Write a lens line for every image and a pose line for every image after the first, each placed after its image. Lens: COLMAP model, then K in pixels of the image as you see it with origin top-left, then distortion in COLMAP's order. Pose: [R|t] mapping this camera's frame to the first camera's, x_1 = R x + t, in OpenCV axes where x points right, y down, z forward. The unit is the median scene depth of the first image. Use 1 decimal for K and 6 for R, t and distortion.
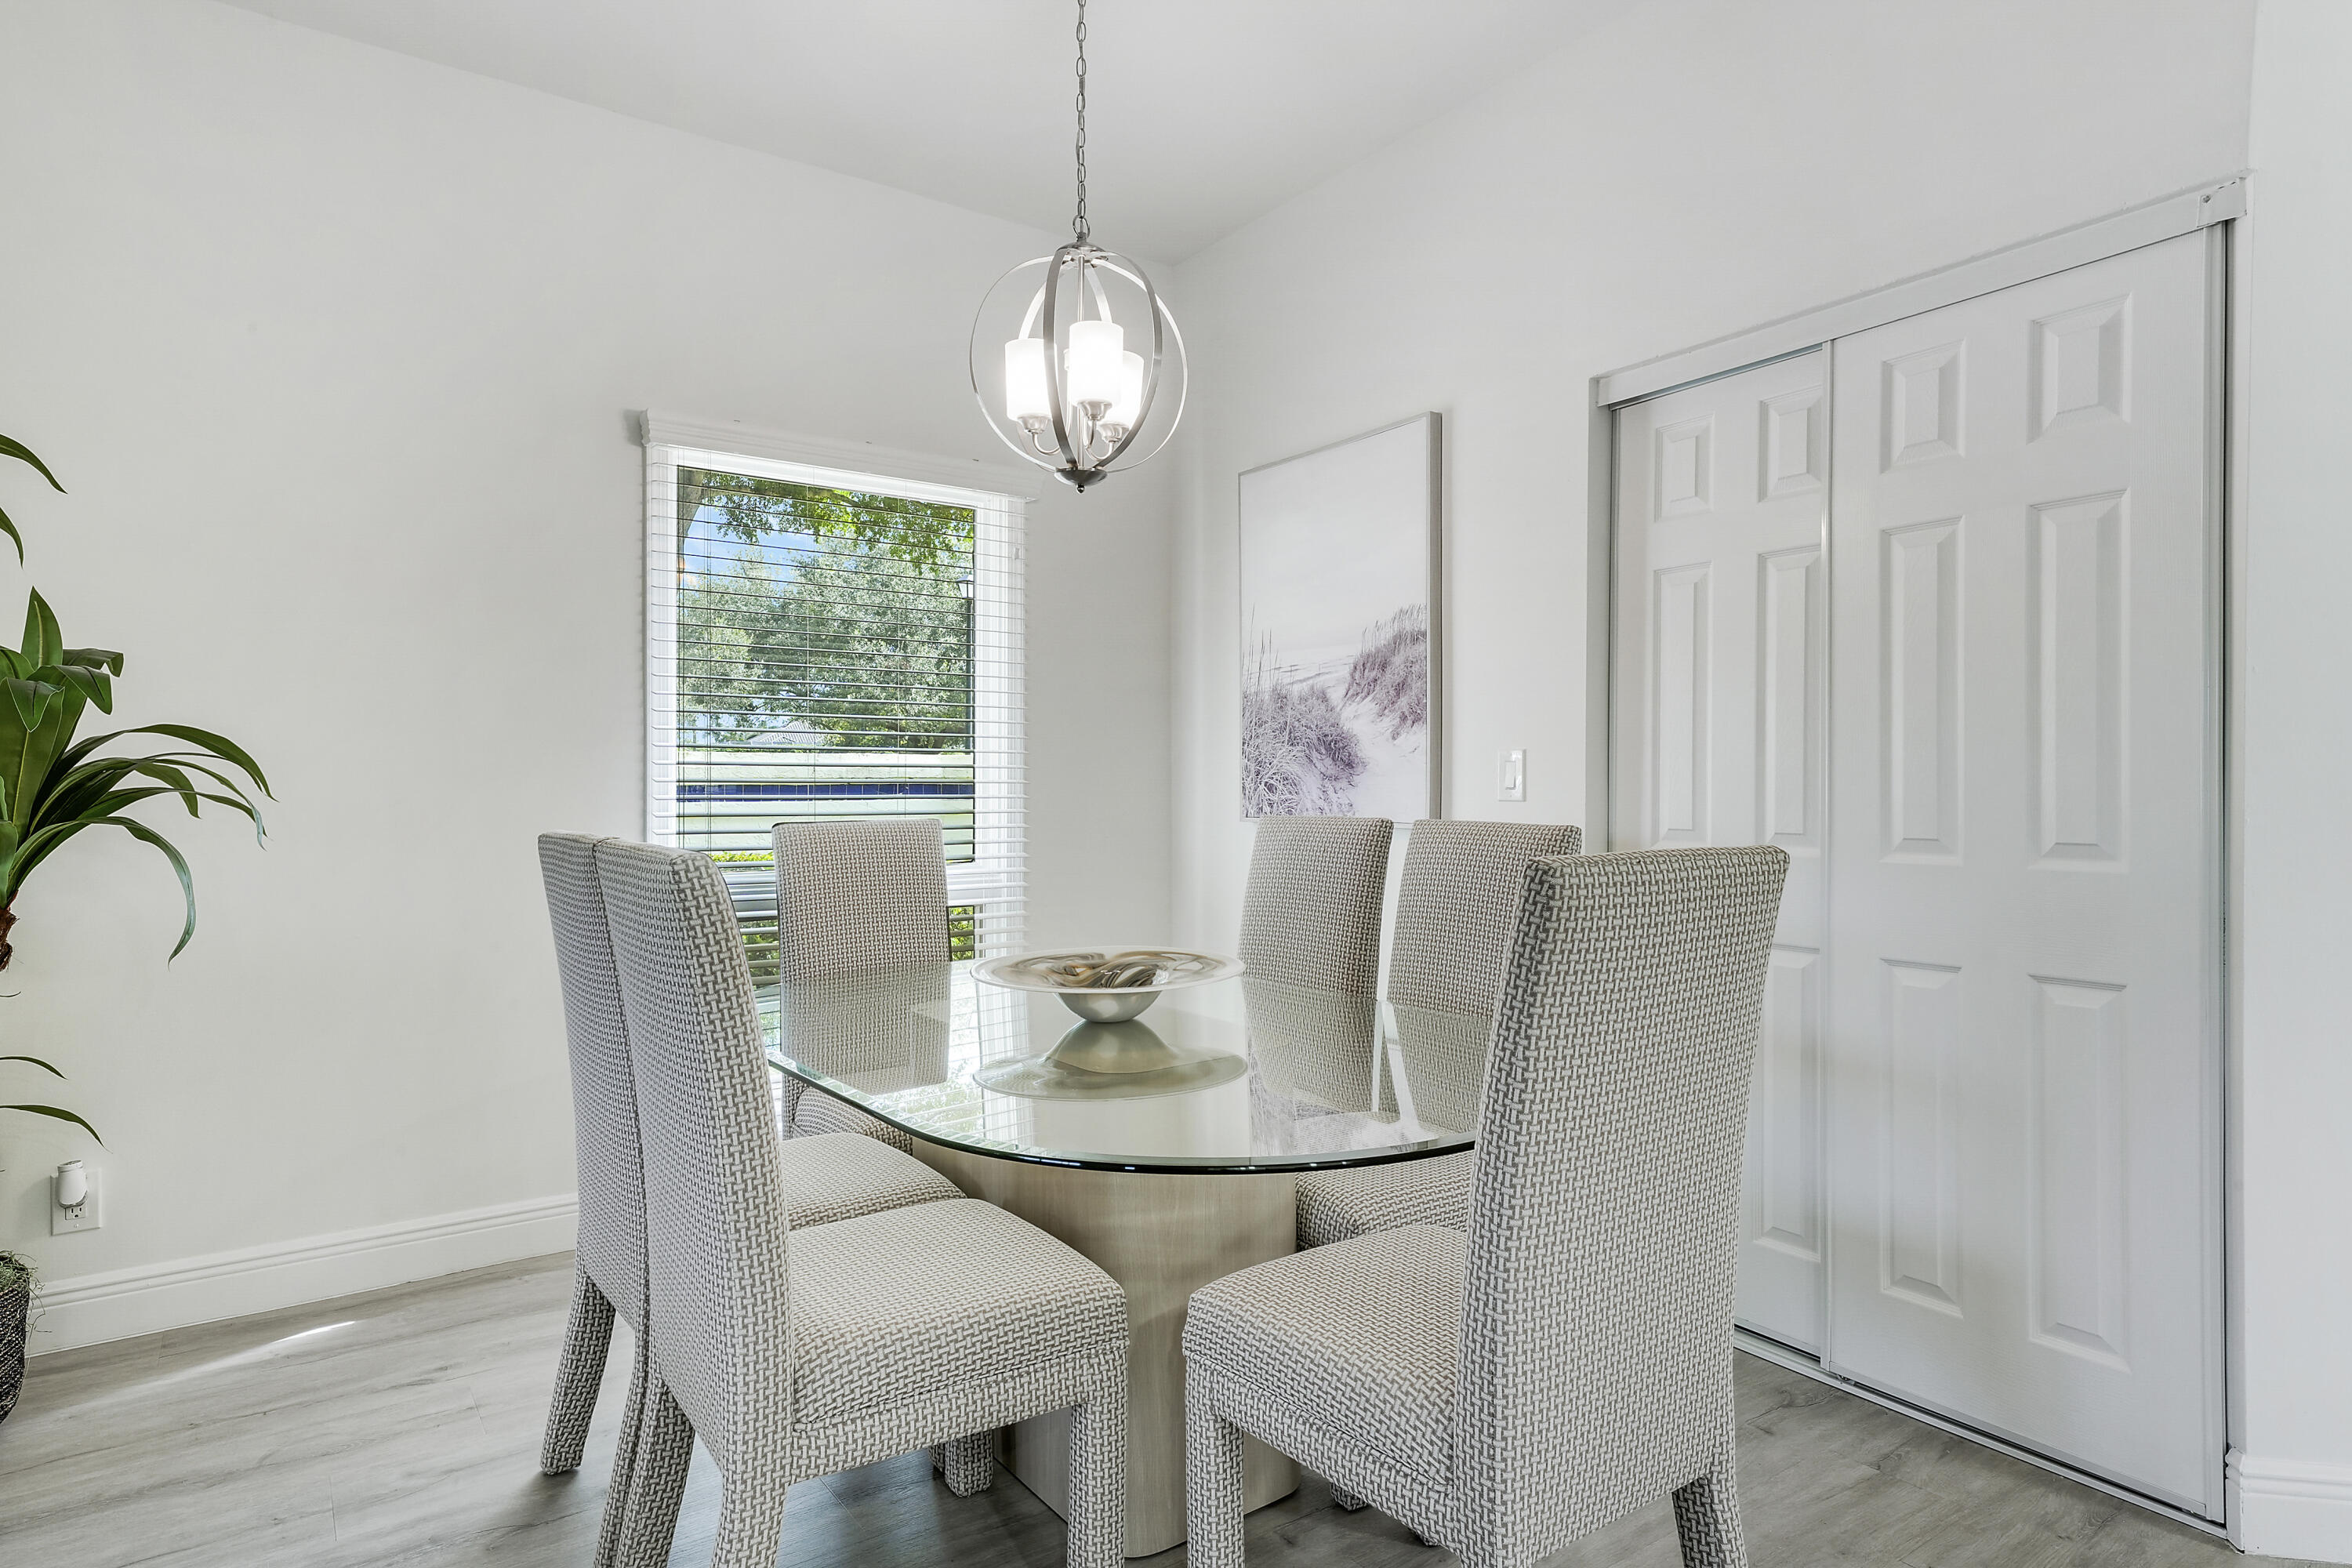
lens RADIAL K [[1247.0, 0, 1180.8], [0, 1247.0, 797.4], [0, 0, 1]] dist [-0.000513, -0.001515]
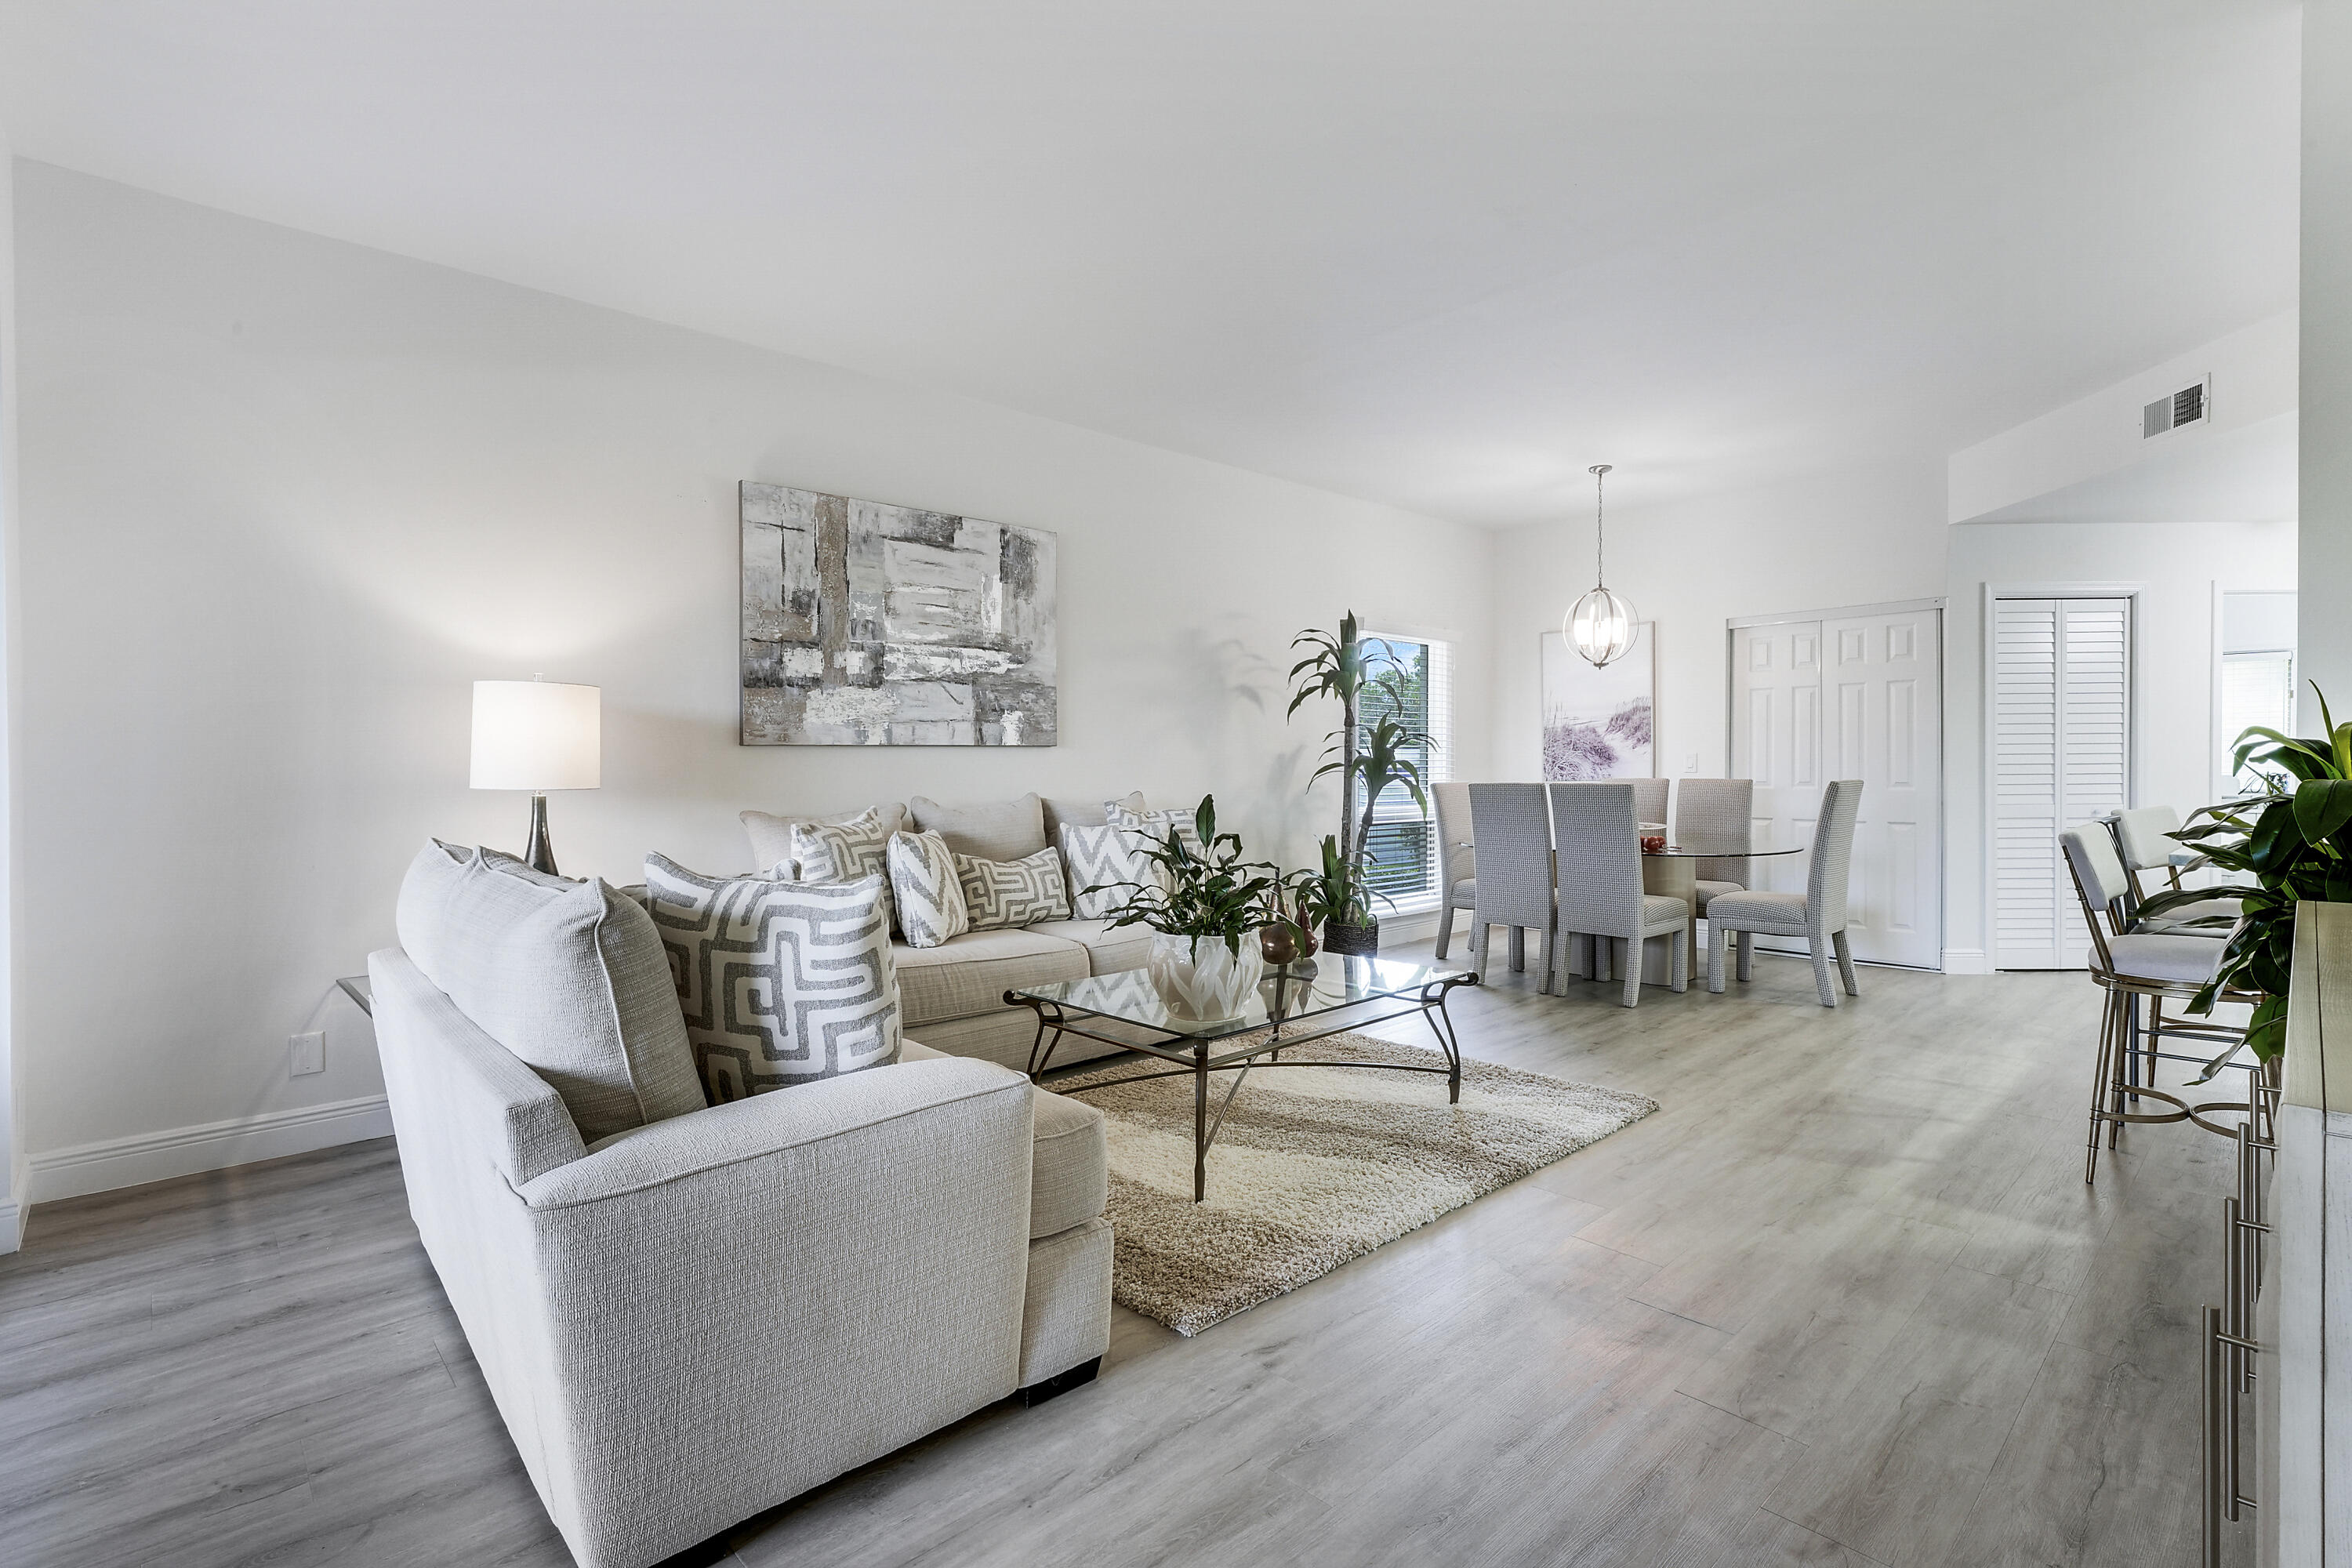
lens RADIAL K [[1247.0, 0, 1165.3], [0, 1247.0, 794.3], [0, 0, 1]] dist [-0.000513, -0.001515]
pose [[0.981941, -0.008834, 0.188981, -1.207582], [0.007306, 0.999935, 0.008783, 0.014511], [-0.189046, -0.007243, 0.981942, -1.251257]]
